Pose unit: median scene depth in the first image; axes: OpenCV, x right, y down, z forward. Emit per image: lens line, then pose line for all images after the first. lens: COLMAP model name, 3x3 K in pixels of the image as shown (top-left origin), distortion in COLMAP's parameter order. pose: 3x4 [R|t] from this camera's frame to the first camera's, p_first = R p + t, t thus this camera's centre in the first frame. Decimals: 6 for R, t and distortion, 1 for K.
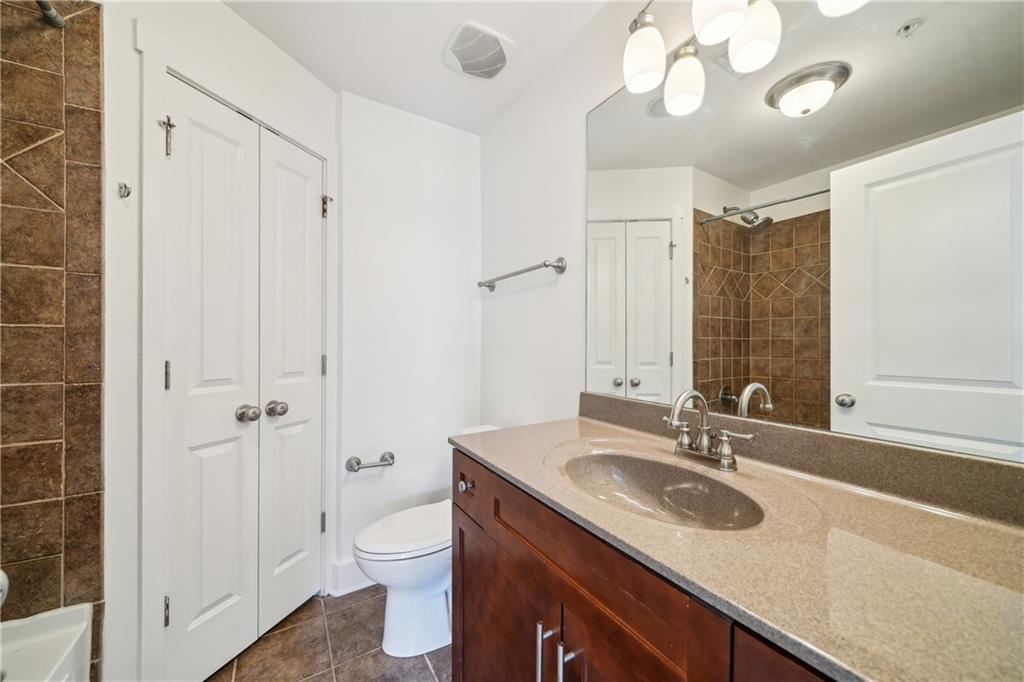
lens RADIAL K [[359.3, 0, 512.1], [0, 359.3, 340.3], [0, 0, 1]] dist [-0.001067, -0.000438]
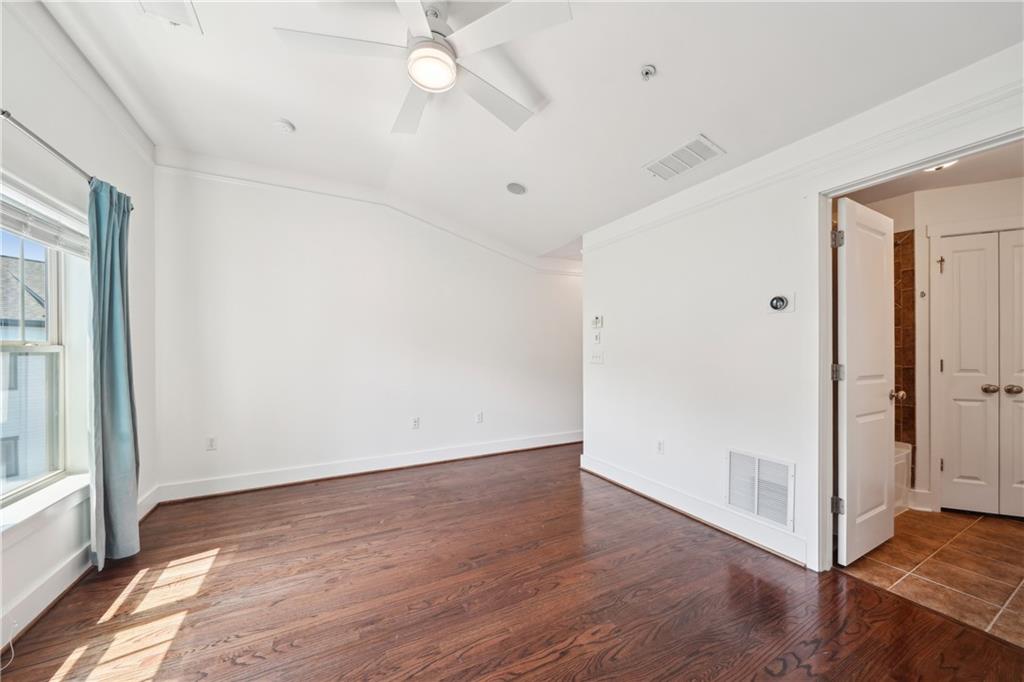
lens RADIAL K [[359.3, 0, 518.0], [0, 359.3, 361.0], [0, 0, 1]] dist [-0.001067, -0.000438]
pose [[-0.114569, -0.001308, -0.993414, 1.897276], [0.003312, 0.999993, -0.001699, 0.068098], [0.993410, -0.003485, -0.114564, -1.676235]]
